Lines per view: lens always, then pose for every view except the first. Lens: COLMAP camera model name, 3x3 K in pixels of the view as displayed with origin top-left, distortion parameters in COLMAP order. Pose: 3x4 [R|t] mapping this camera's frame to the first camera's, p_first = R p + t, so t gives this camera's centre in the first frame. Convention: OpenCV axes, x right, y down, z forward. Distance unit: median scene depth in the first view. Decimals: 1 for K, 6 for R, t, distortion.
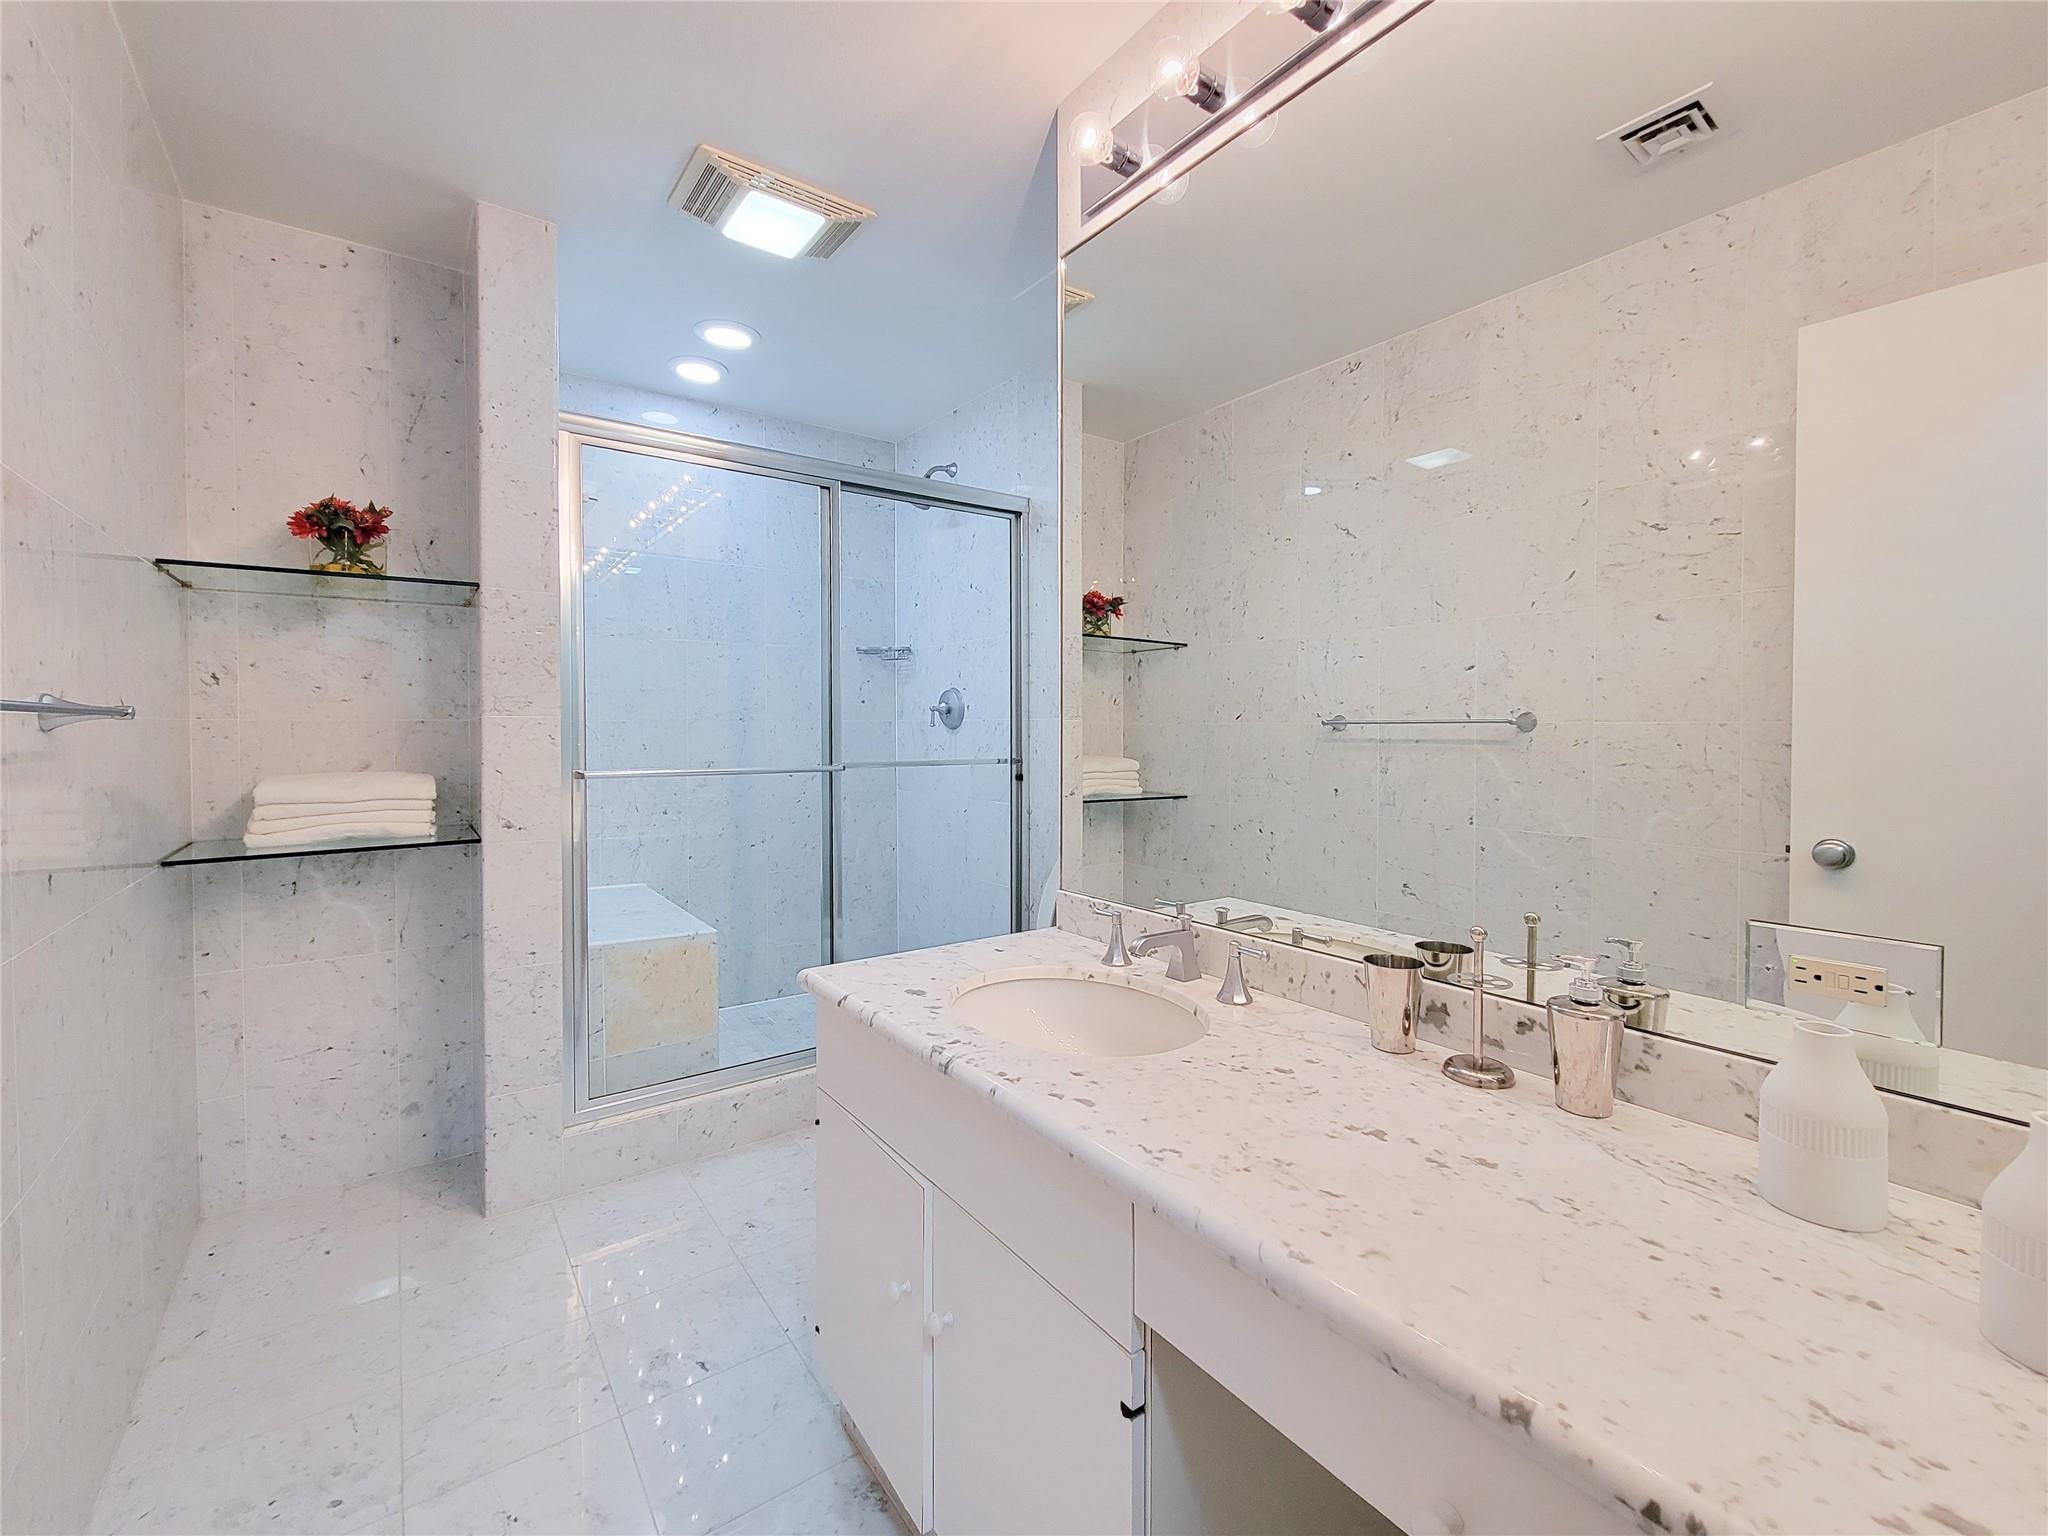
lens RADIAL K [[844.2, 0, 993.0], [0, 844.2, 756.3], [0, 0, 1]] dist [0.004202, -0.003260]
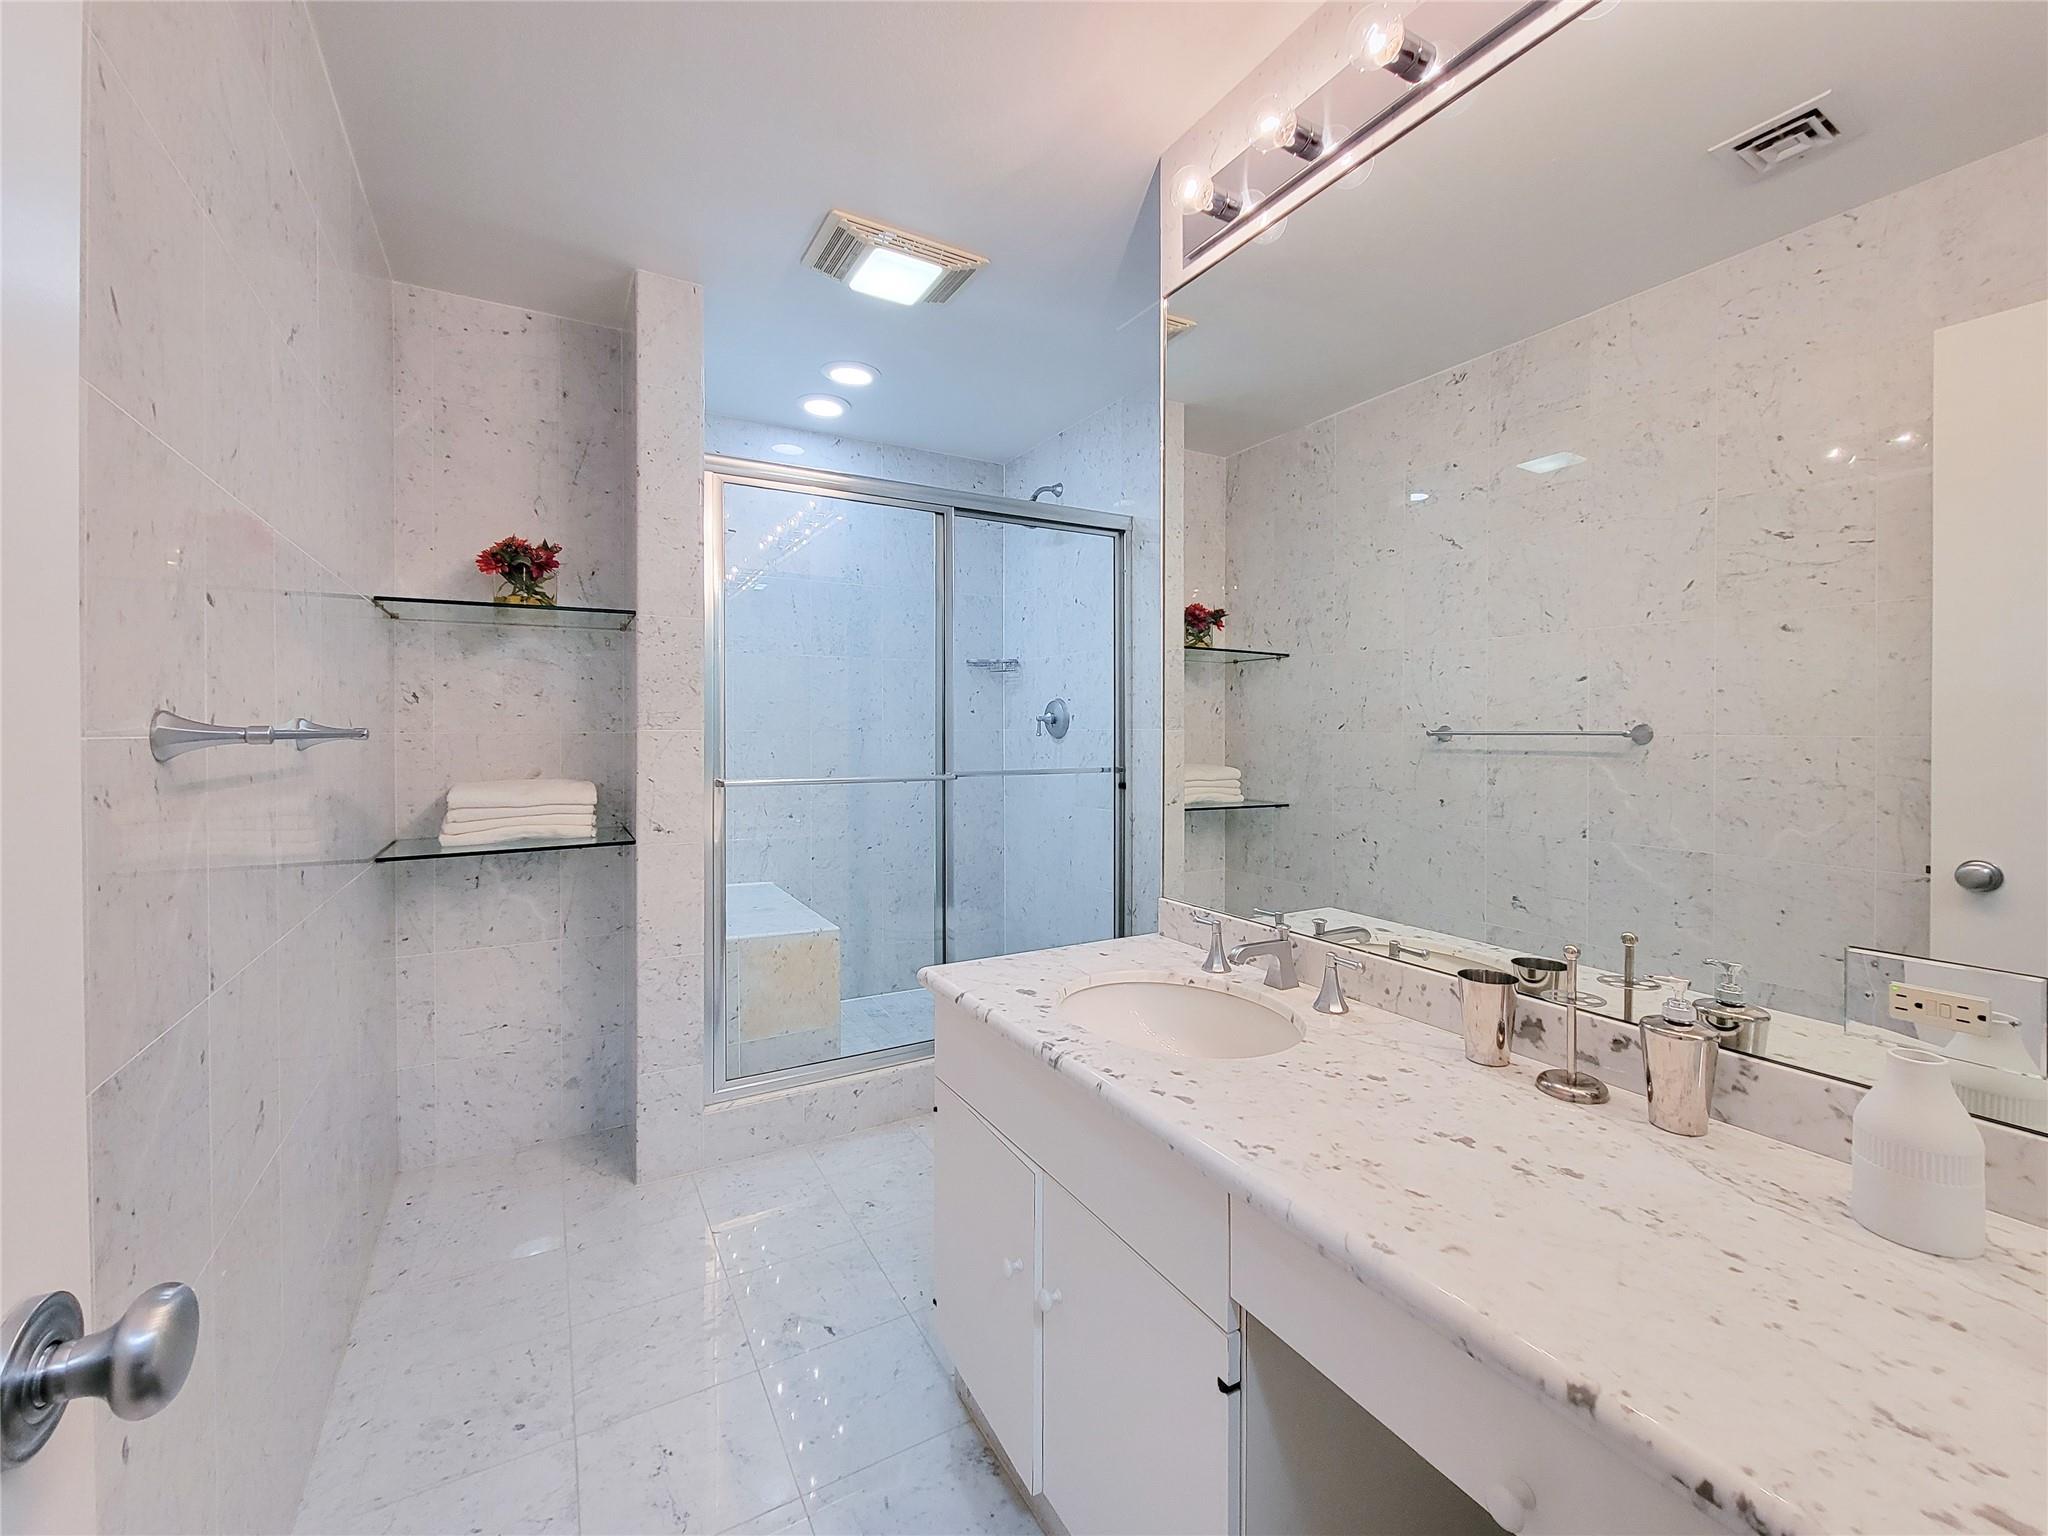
lens RADIAL K [[844.2, 0, 1010.4], [0, 844.2, 739.2], [0, 0, 1]] dist [0.004202, -0.003260]
pose [[0.994933, 0.000854, -0.100534, -0.002892], [-0.002523, 0.999861, -0.016477, -0.018956], [0.100506, 0.016648, 0.994797, -0.060640]]
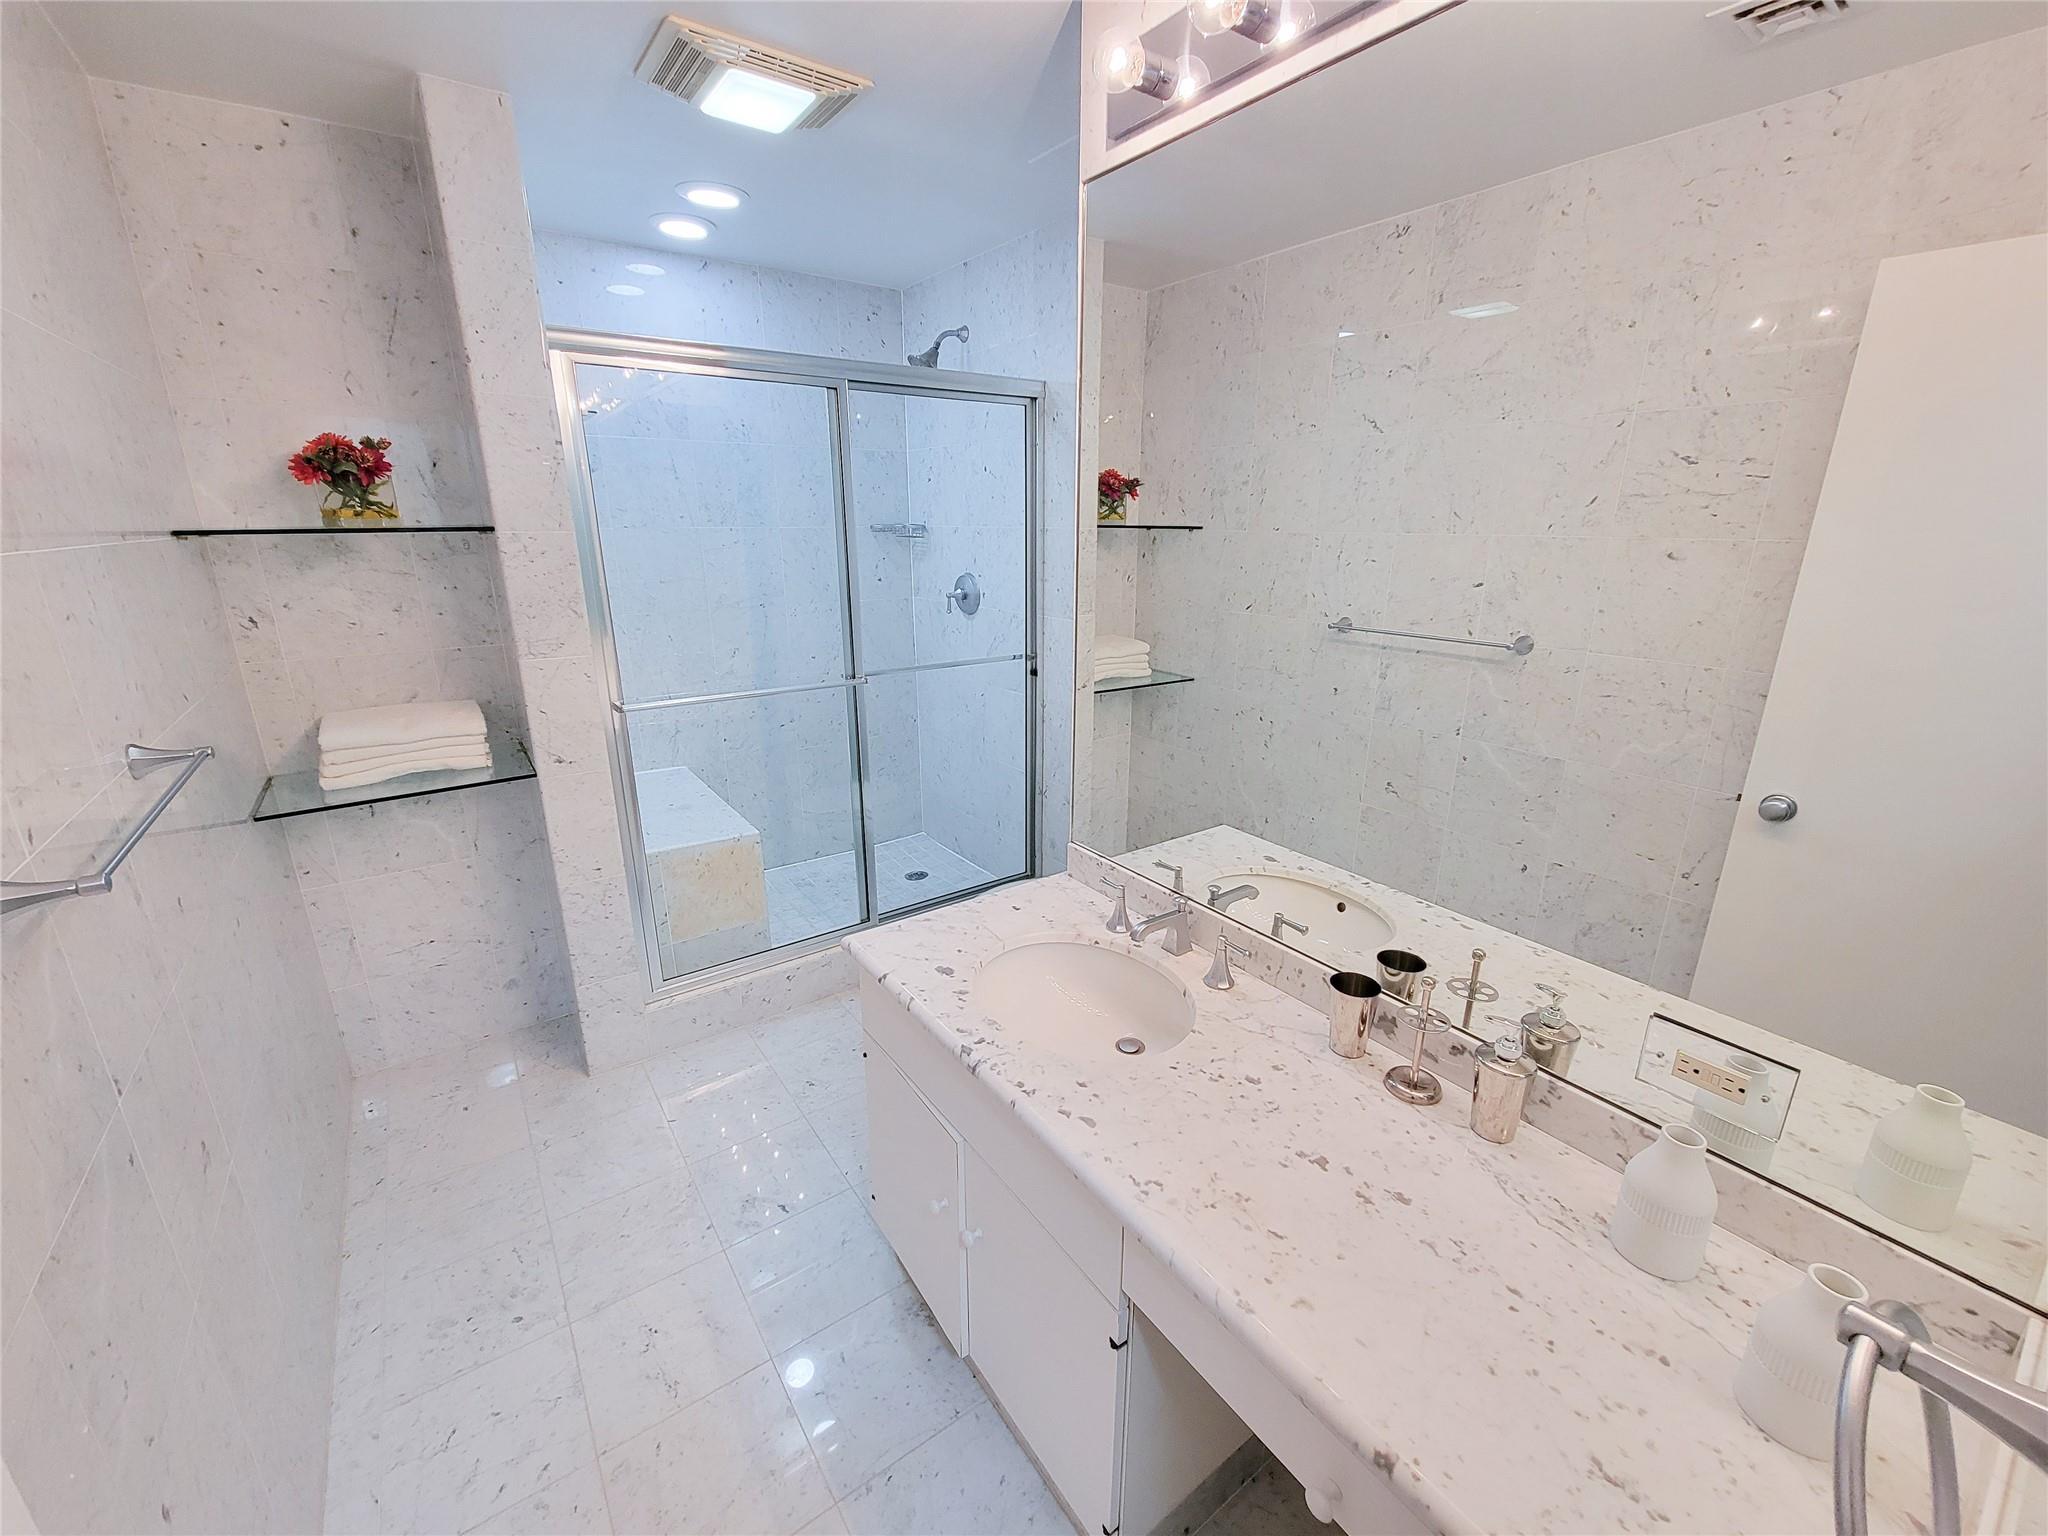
lens RADIAL K [[844.2, 0, 1003.7], [0, 844.2, 675.6], [0, 0, 1]] dist [0.004202, -0.003260]
pose [[0.999982, -0.005432, -0.002436, -0.004567], [0.005882, 0.964581, 0.263721, -0.311359], [0.000917, -0.263730, 0.964596, -0.009782]]
